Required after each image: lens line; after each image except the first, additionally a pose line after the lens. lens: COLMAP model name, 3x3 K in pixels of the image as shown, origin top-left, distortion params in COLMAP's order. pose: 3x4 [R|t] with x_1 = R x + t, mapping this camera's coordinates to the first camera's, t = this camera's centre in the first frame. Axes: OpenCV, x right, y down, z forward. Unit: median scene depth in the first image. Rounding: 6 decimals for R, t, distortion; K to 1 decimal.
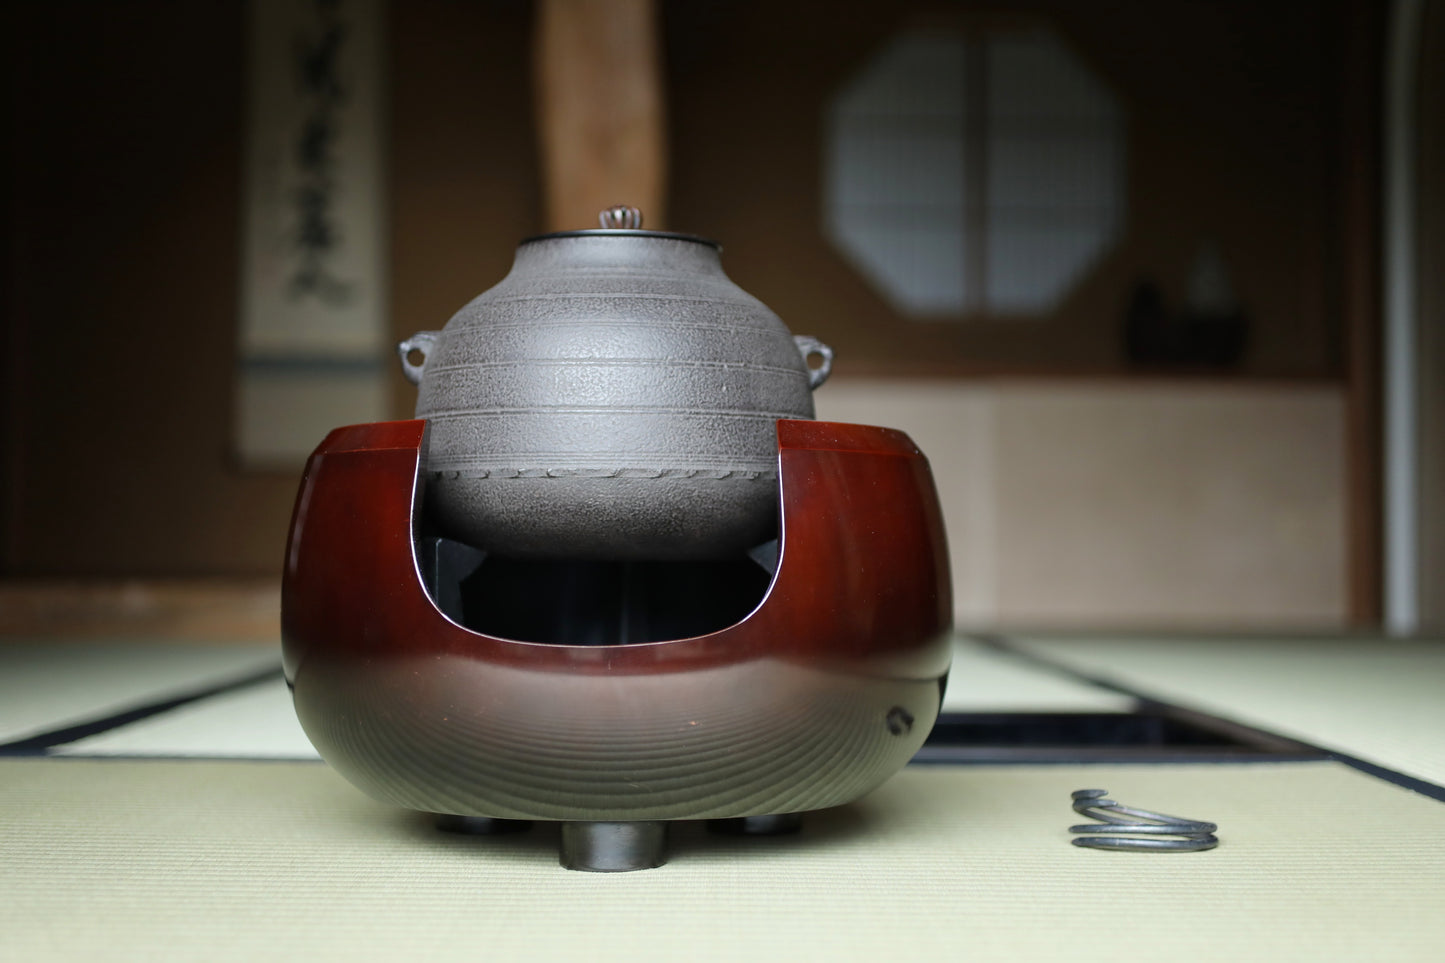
lens RADIAL K [[2235.1, 0, 731.2], [0, 2235.1, 476.1], [0, 0, 1]] dist [-0.010959, 0.000000]
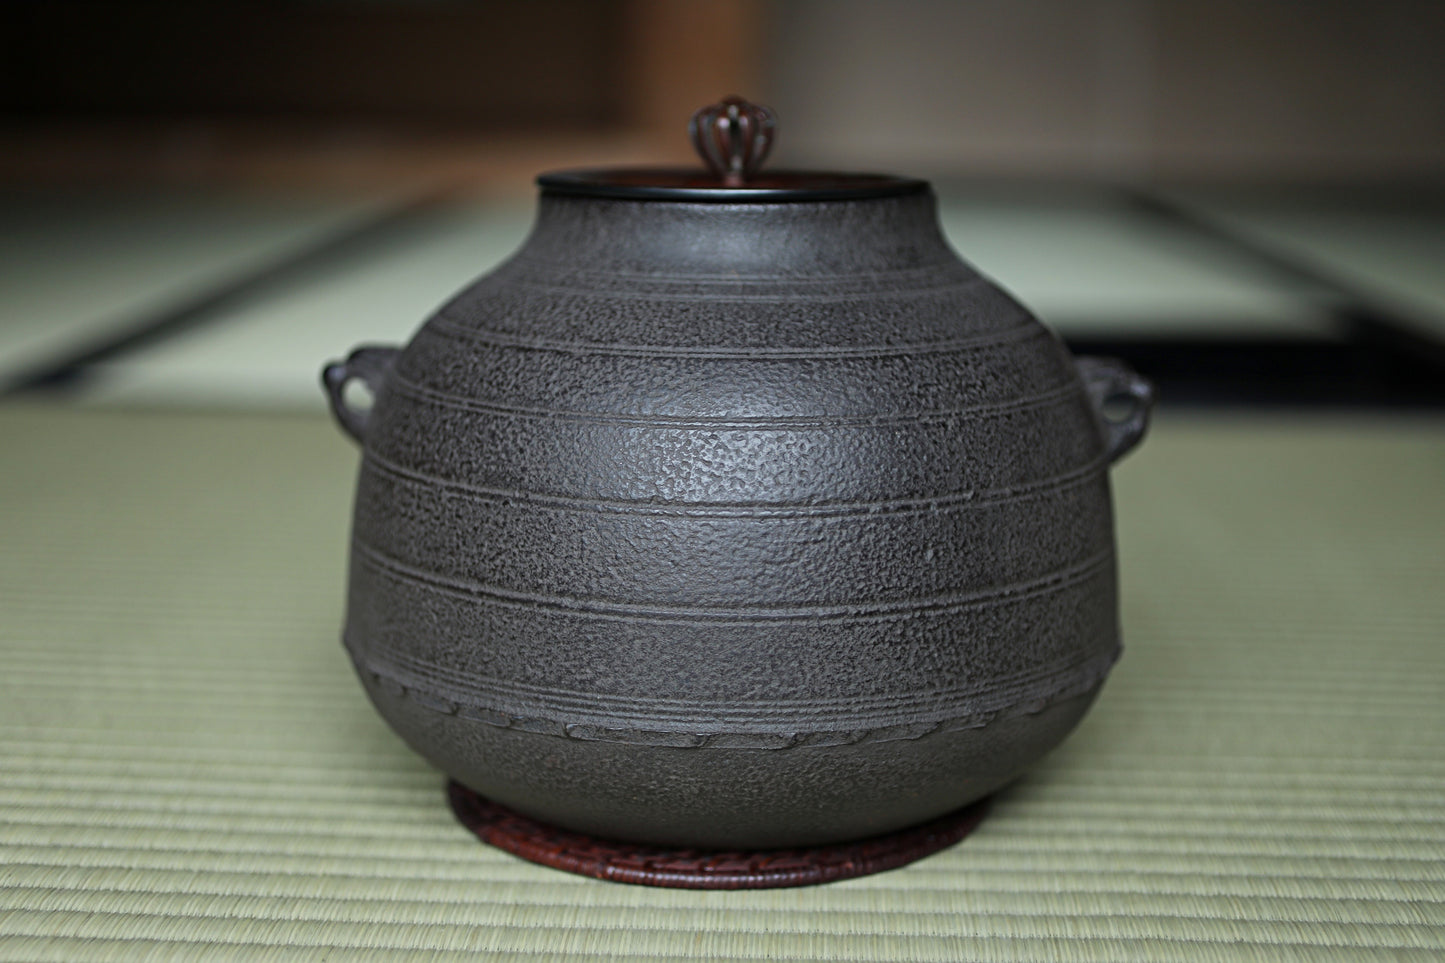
lens RADIAL K [[2235.1, 0, 723.5], [0, 2235.1, 493.1], [0, 0, 1]] dist [-0.010959, 0.000000]
pose [[0.992359, 0.029553, -0.119794, 0.010215], [-0.000349, 0.971561, 0.236789, -0.166824], [0.123386, -0.234938, 0.964147, 0.526786]]
